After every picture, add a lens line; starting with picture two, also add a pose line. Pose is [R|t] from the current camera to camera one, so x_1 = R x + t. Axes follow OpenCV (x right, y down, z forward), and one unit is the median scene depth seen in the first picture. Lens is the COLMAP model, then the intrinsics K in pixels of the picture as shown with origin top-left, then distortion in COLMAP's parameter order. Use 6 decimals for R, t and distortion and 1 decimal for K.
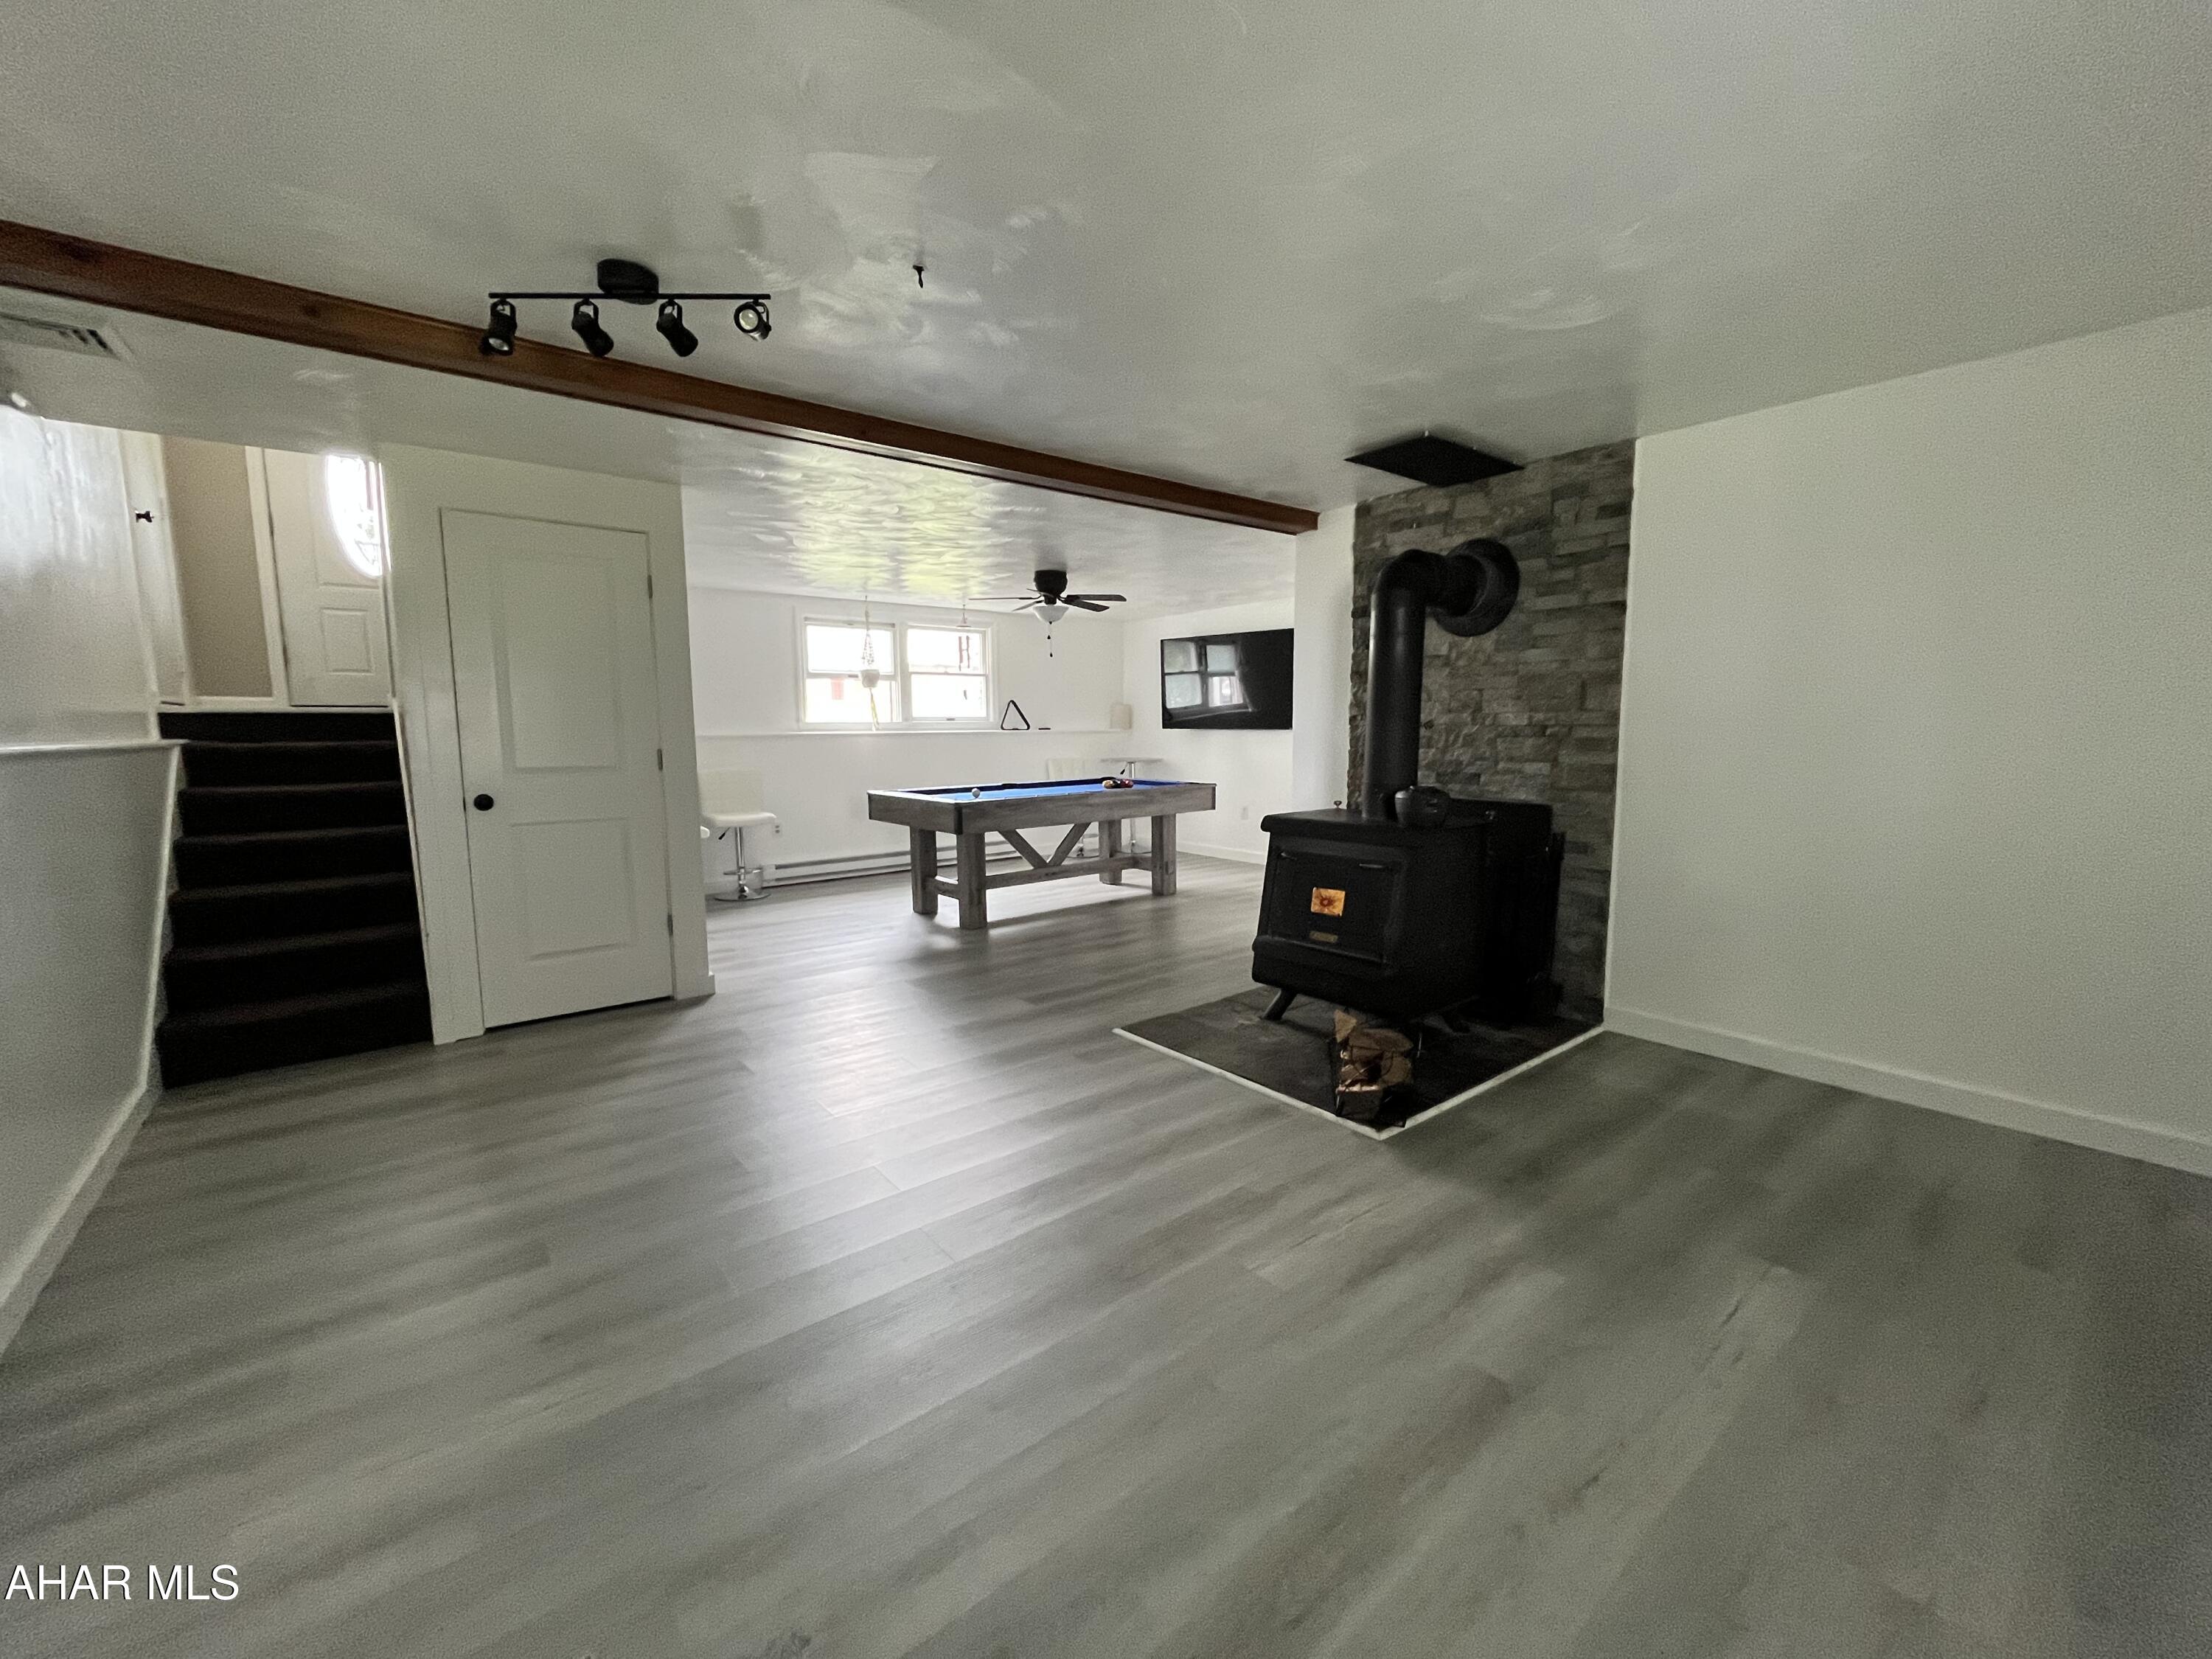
lens RADIAL K [[895.5, 0, 1105.8], [0, 895.5, 835.7], [0, 0, 1]] dist [-0.008370, 0.000806]
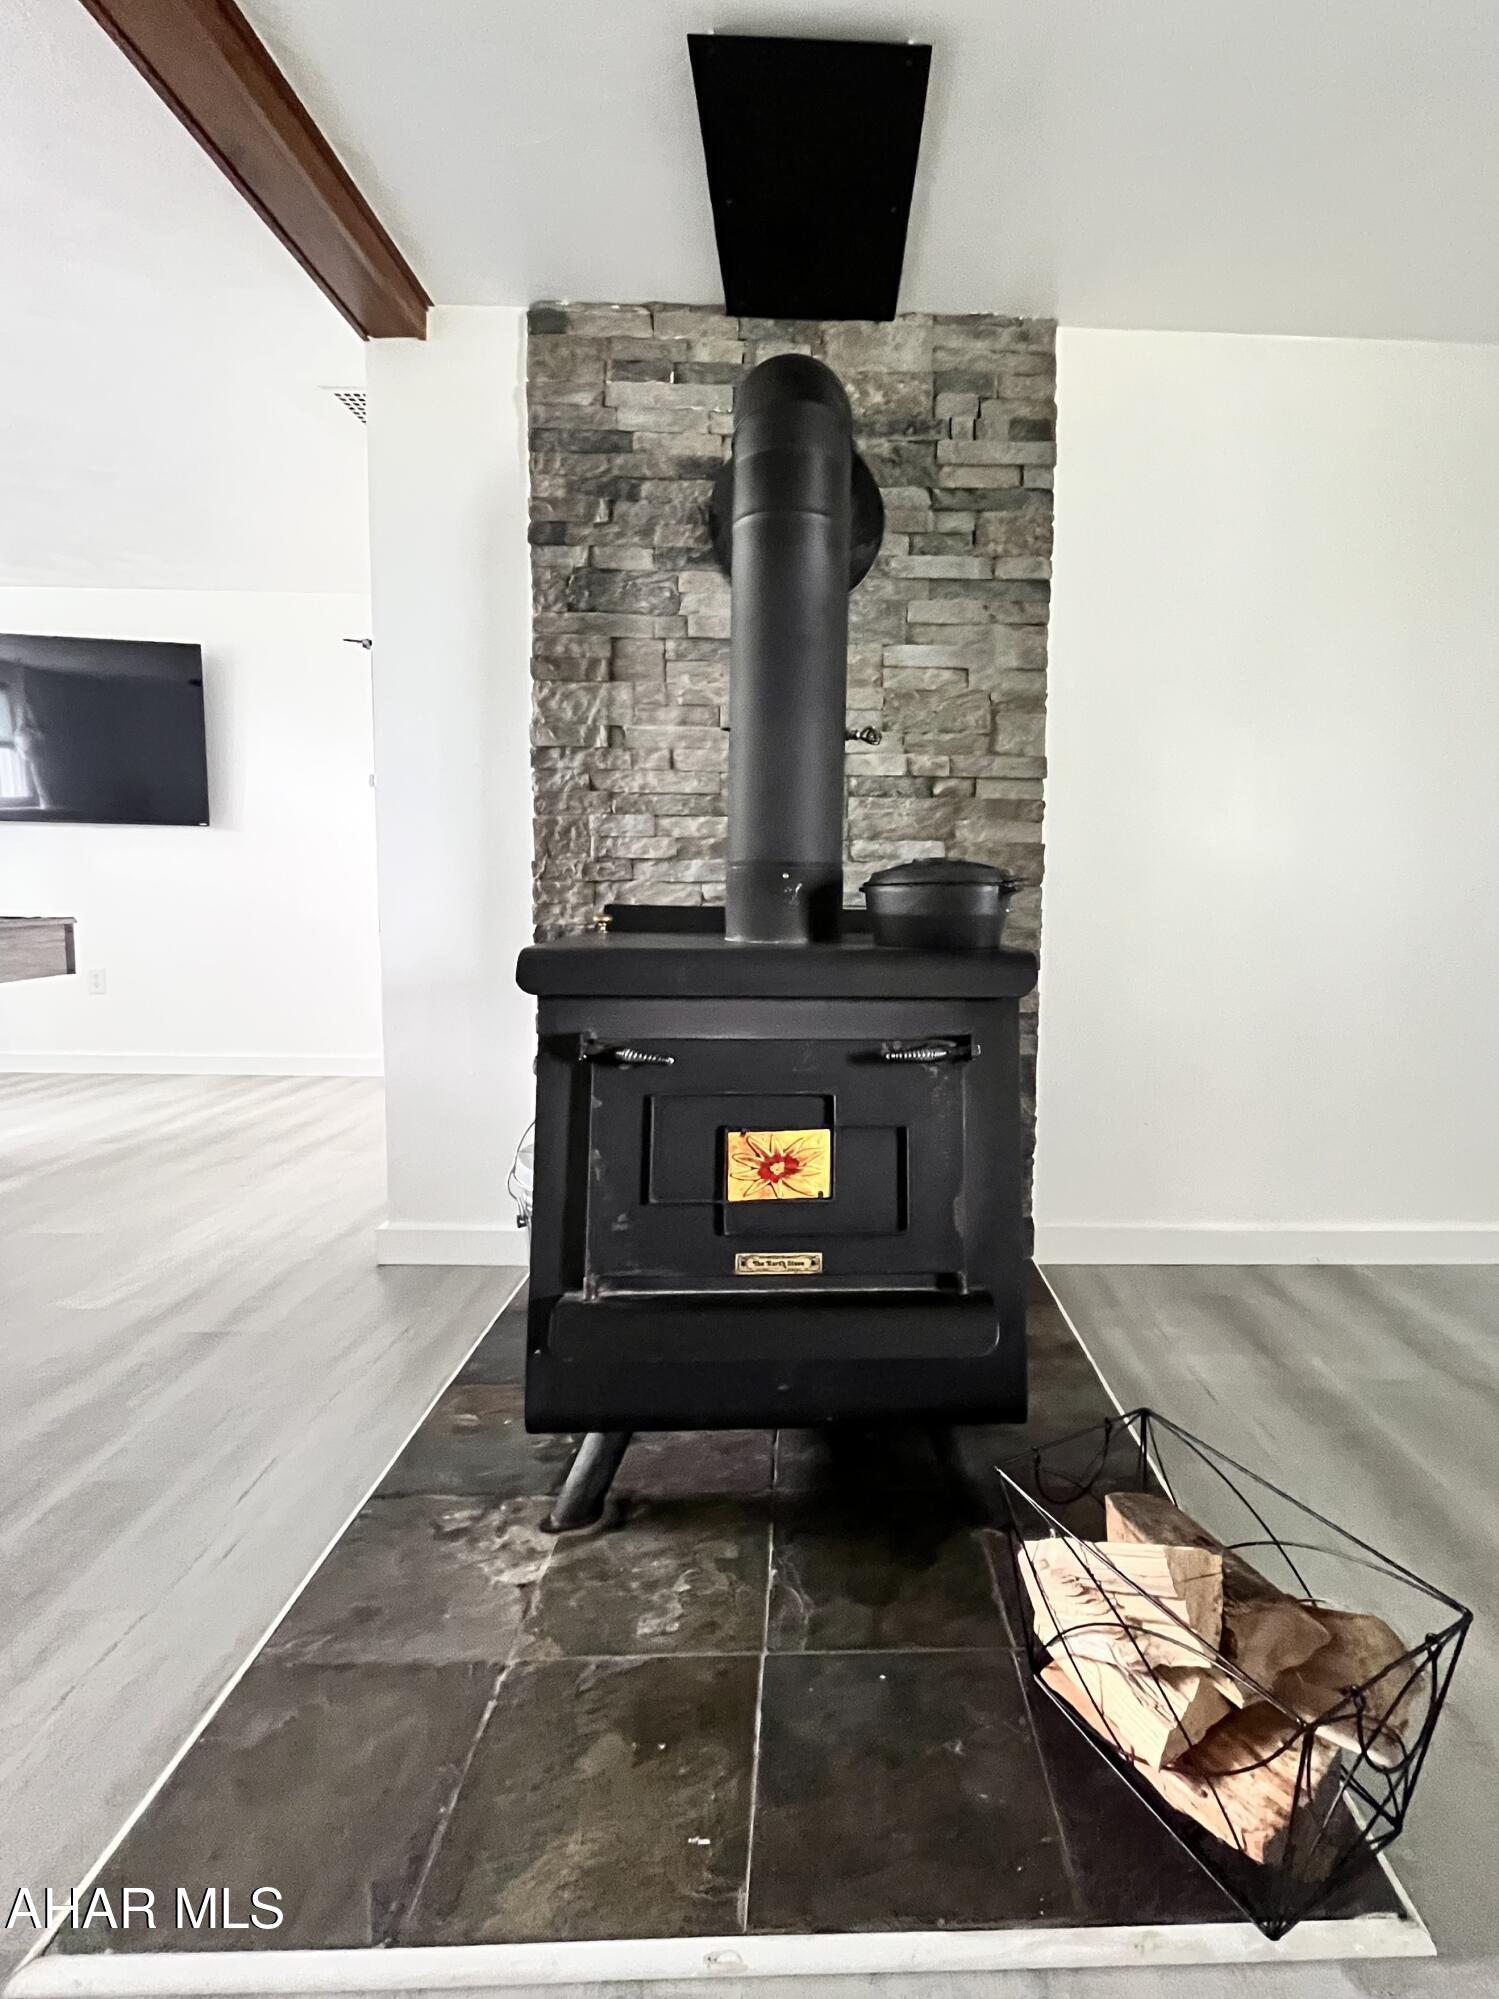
lens RADIAL K [[809.3, 0, 710.8], [0, 809.3, 978.0], [0, 0, 1]] dist [-0.008370, 0.000806]
pose [[0.605658, -0.054310, 0.793869, -0.027834], [0.076972, 0.996988, 0.009482, -0.007946], [-0.791993, 0.055362, 0.608015, 0.813302]]
